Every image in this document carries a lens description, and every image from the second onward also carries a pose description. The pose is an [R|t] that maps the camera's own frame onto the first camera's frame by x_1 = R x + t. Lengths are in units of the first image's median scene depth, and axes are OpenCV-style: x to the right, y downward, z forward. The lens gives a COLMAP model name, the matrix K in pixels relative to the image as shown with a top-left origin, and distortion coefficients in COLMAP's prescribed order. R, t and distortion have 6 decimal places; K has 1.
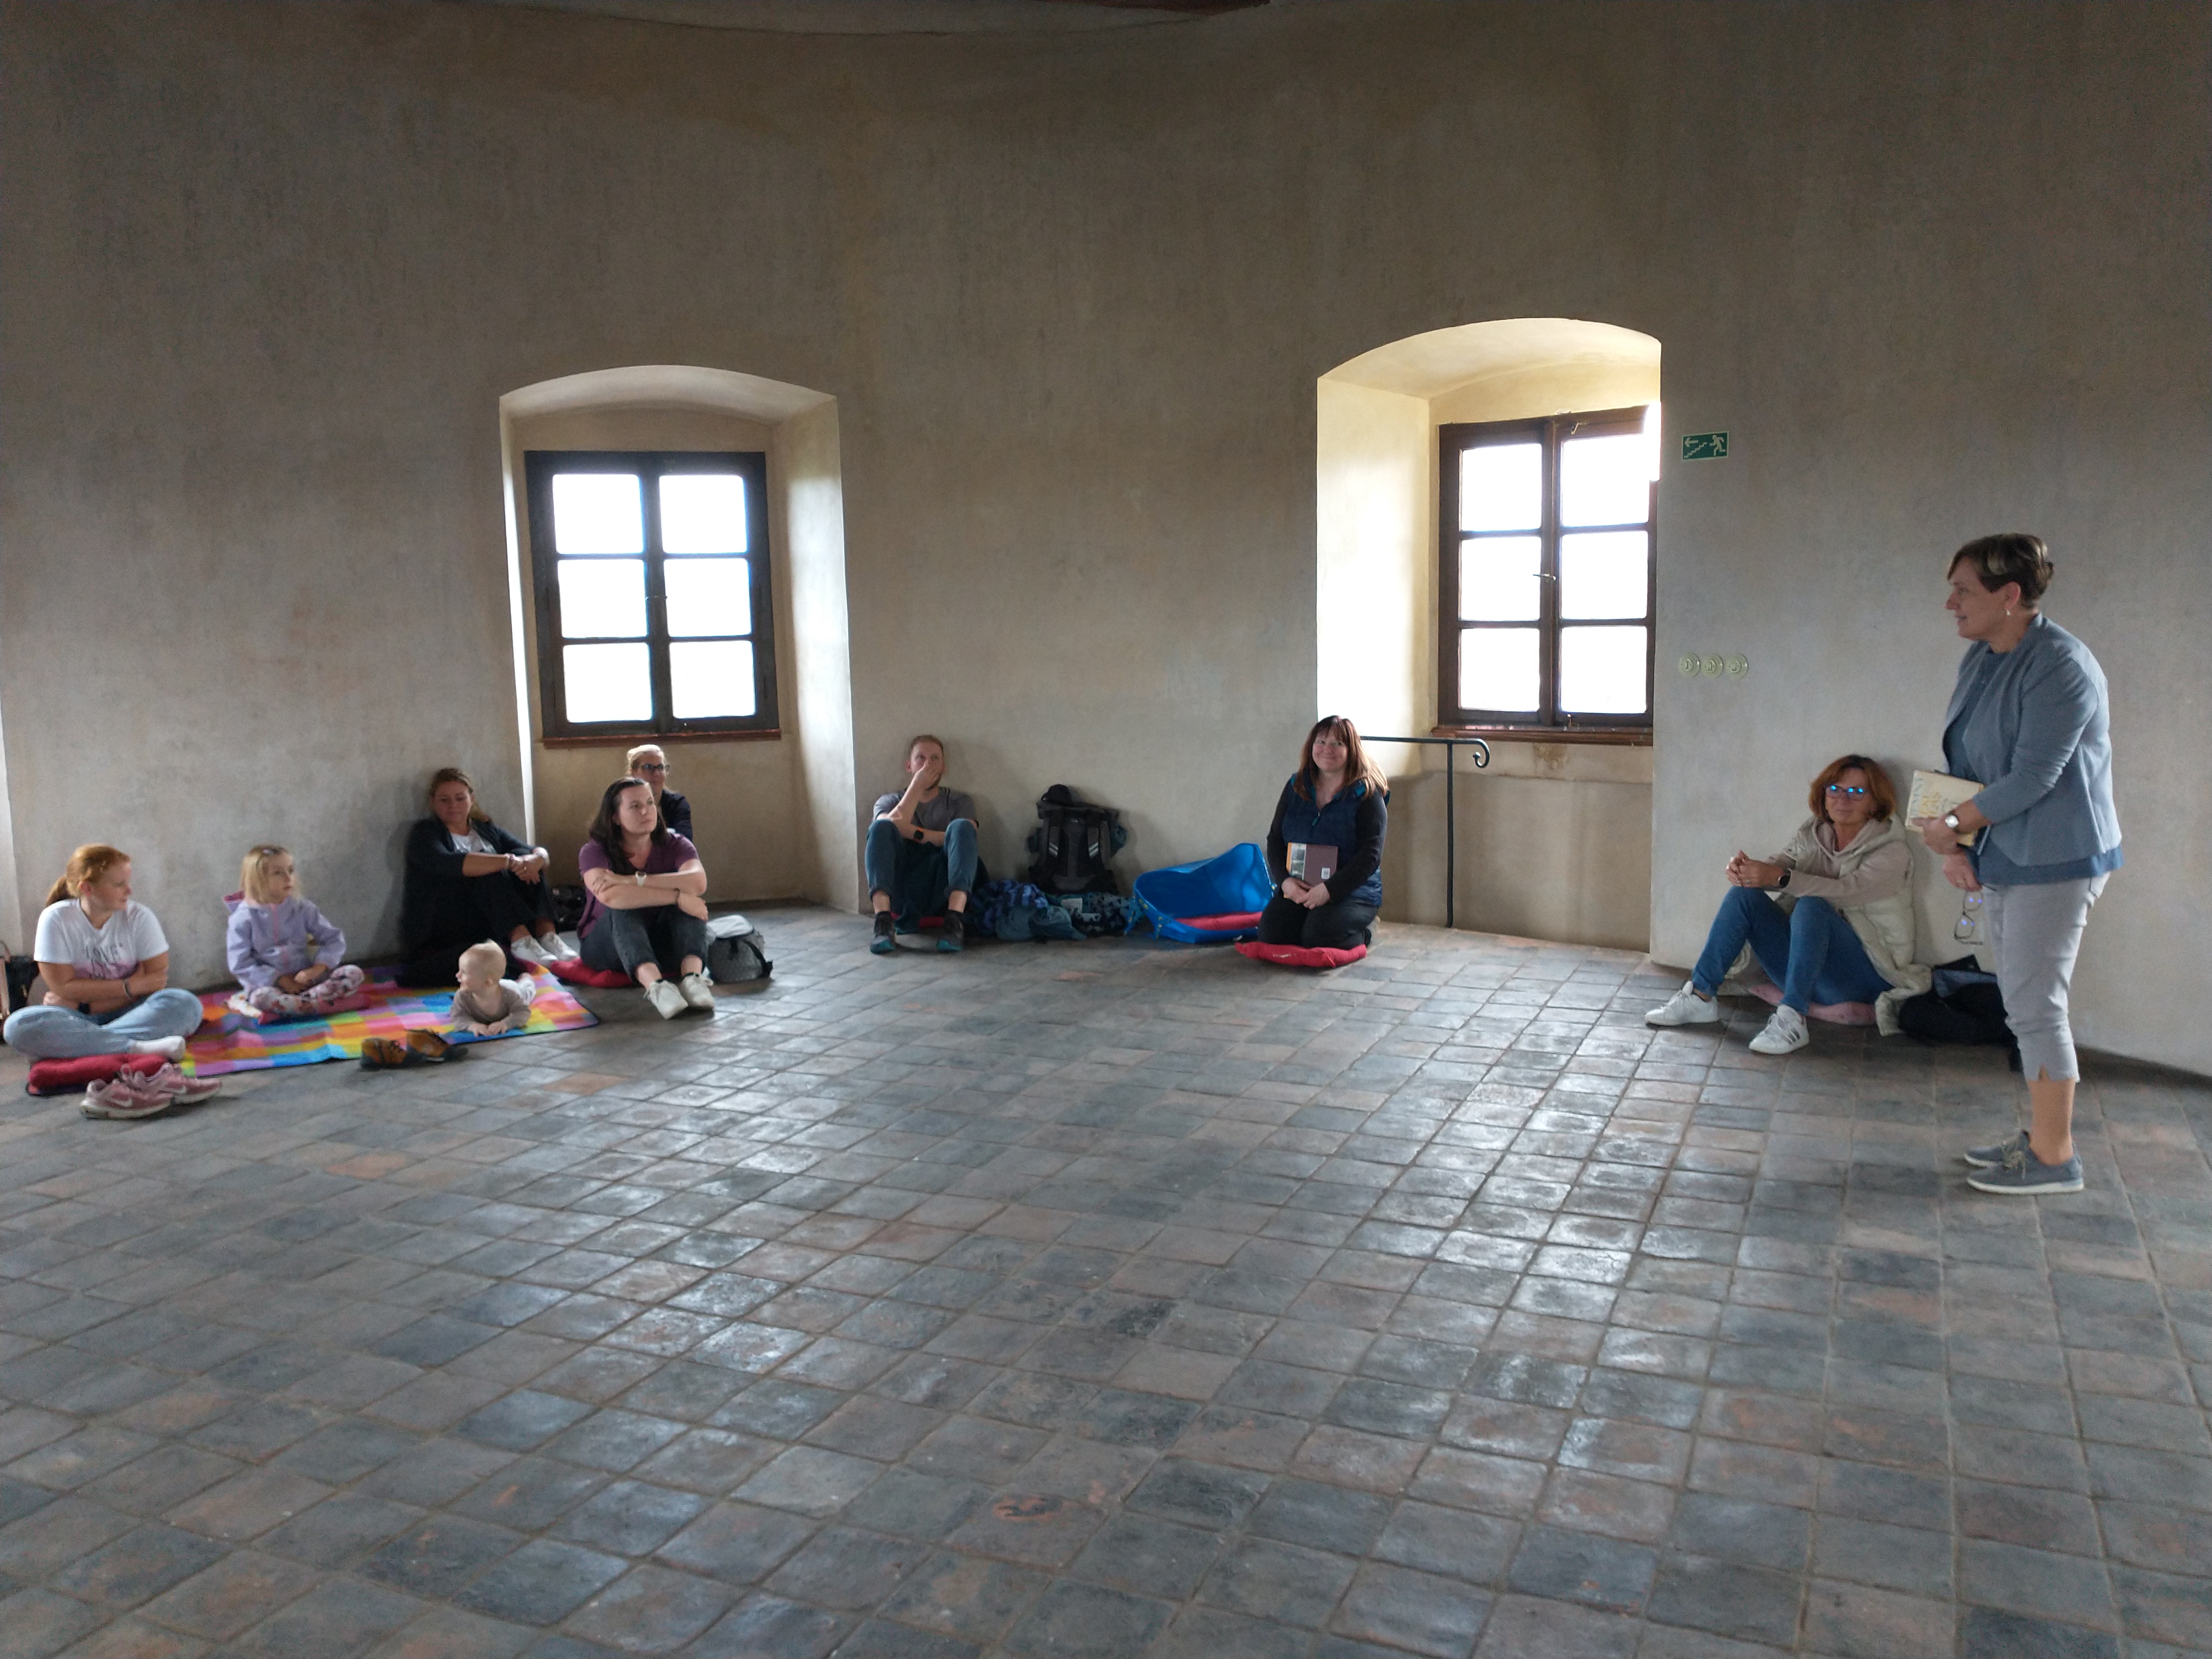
lens RADIAL K [[1768.9, 0, 1112.7], [0, 1768.9, 829.3], [0, 0, 1]] dist [0.042133, -0.077401]
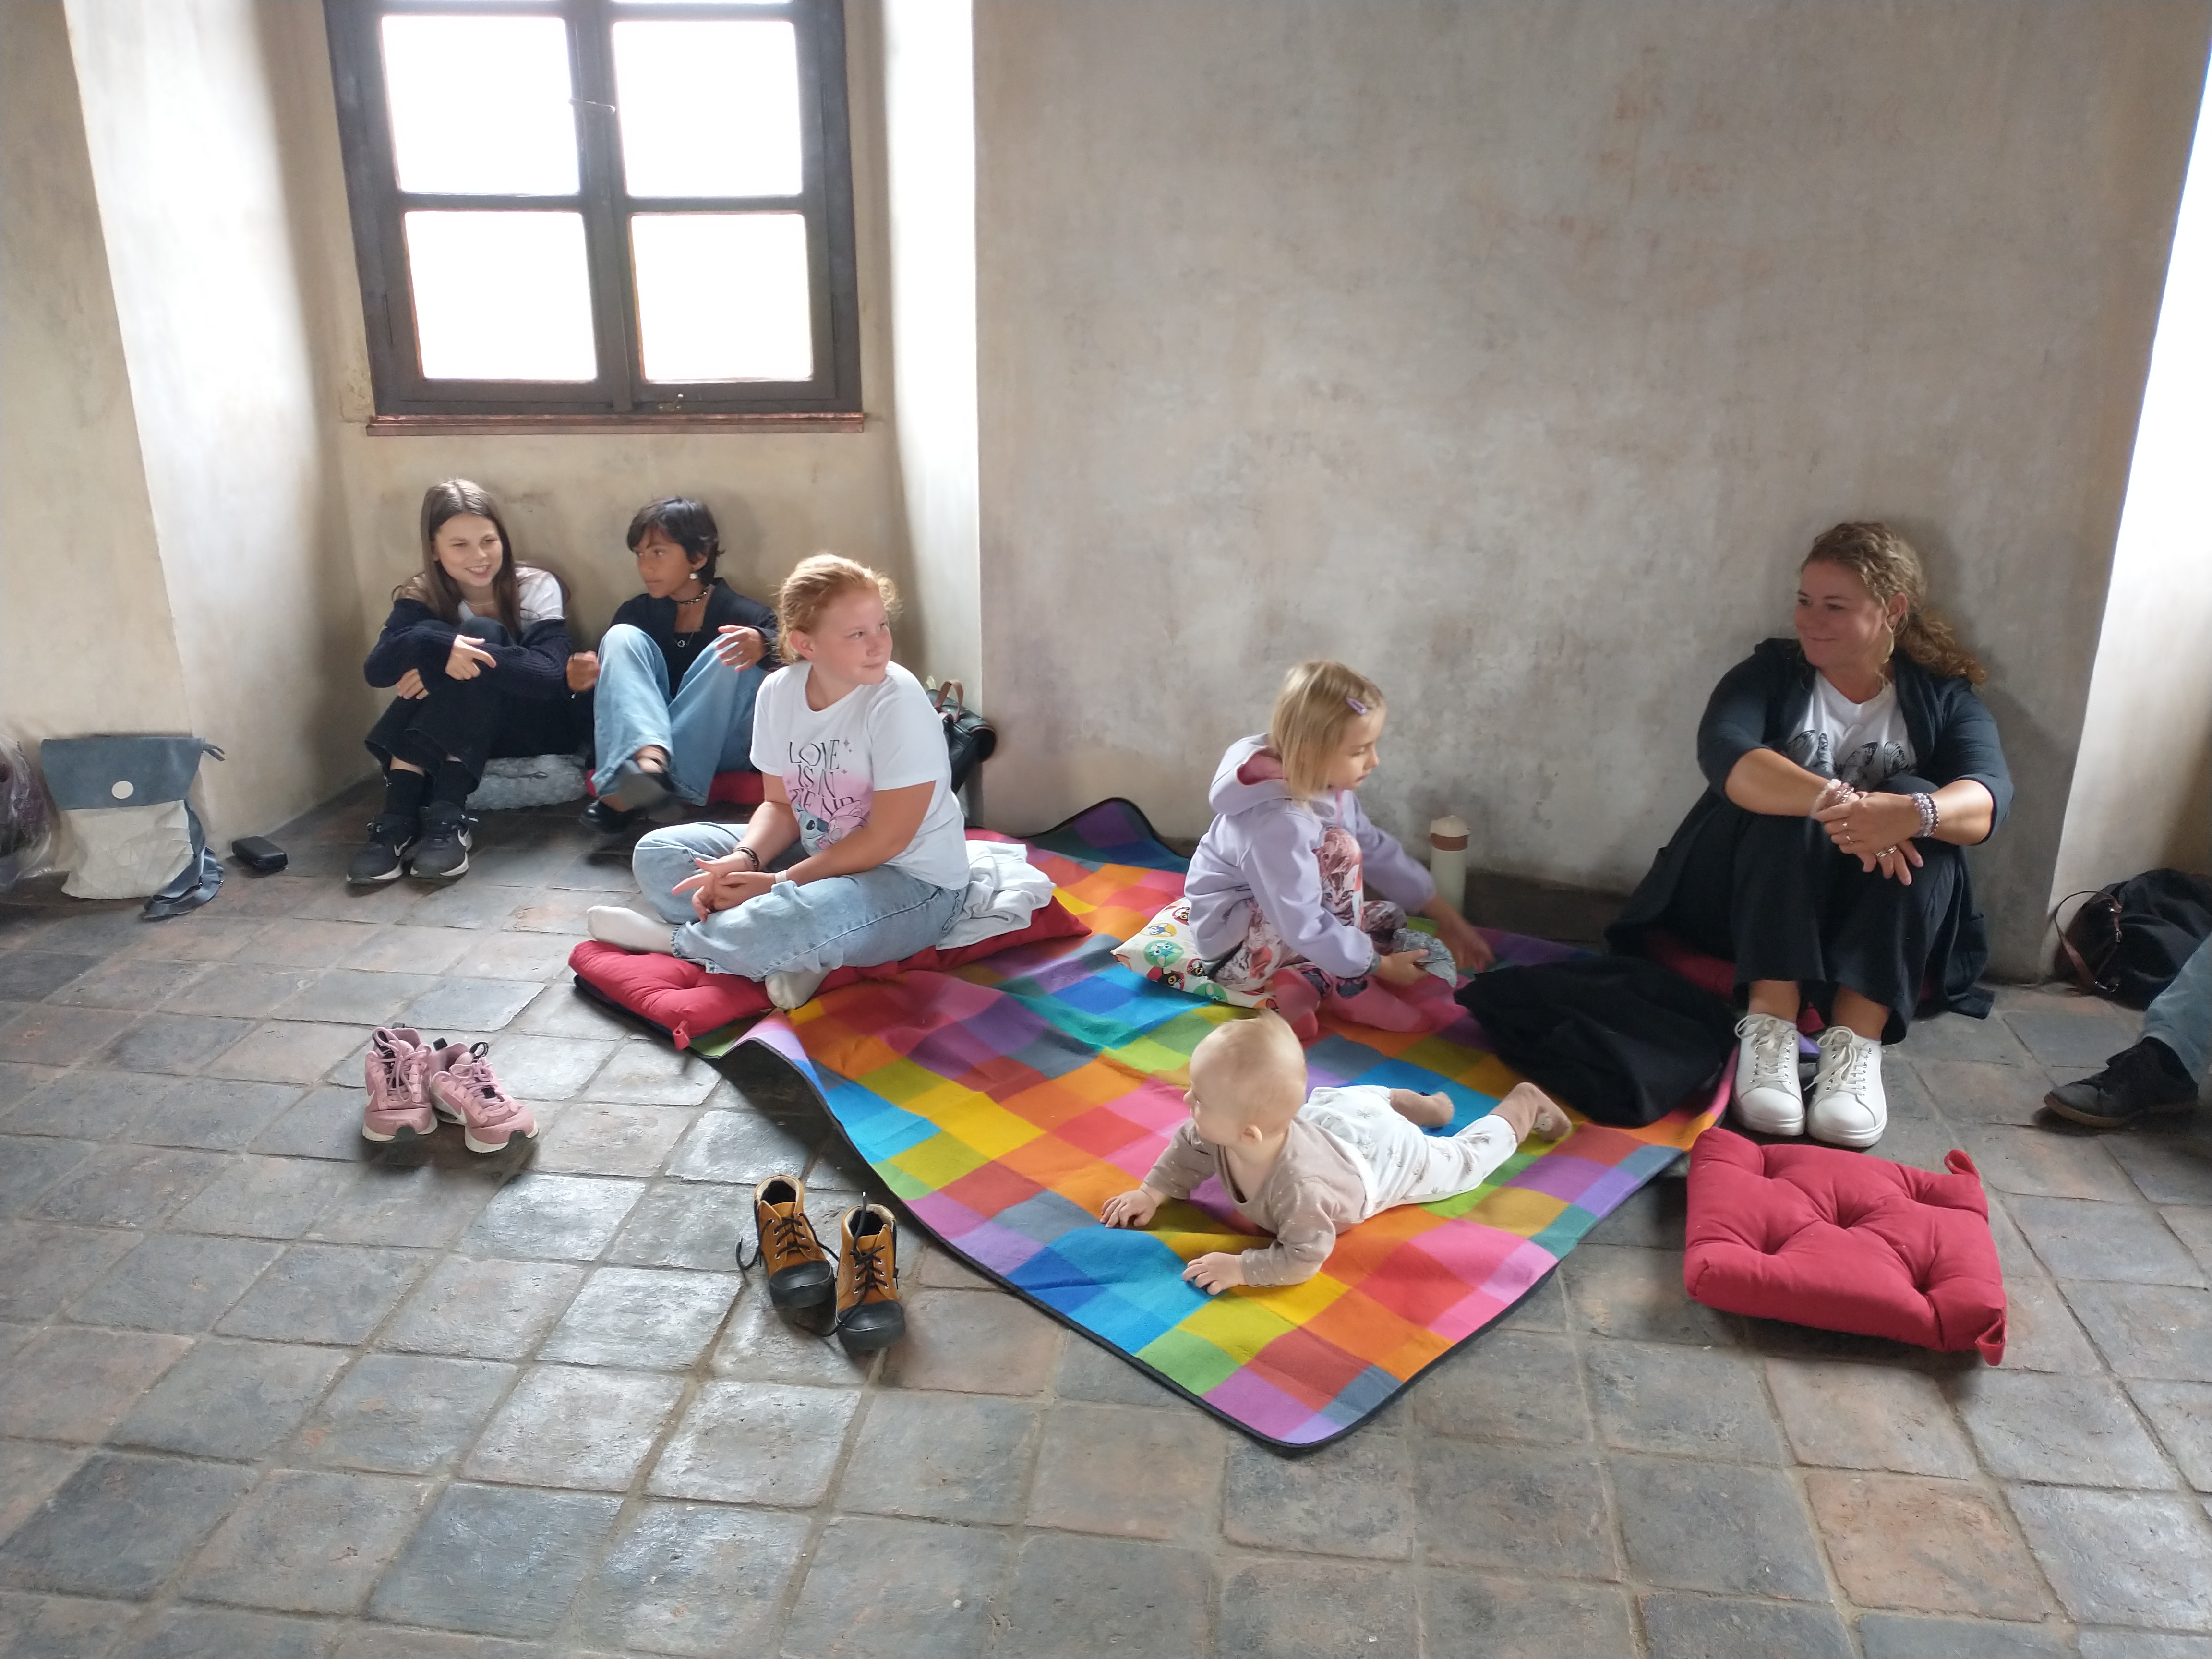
lens RADIAL K [[1768.9, 0, 1105.1], [0, 1768.9, 833.7], [0, 0, 1]] dist [0.042133, -0.077401]
pose [[0.297278, 0.337892, -0.893003, -0.044073], [-0.135283, 0.940757, 0.310926, -0.066428], [0.945158, 0.028377, 0.325378, 0.675586]]
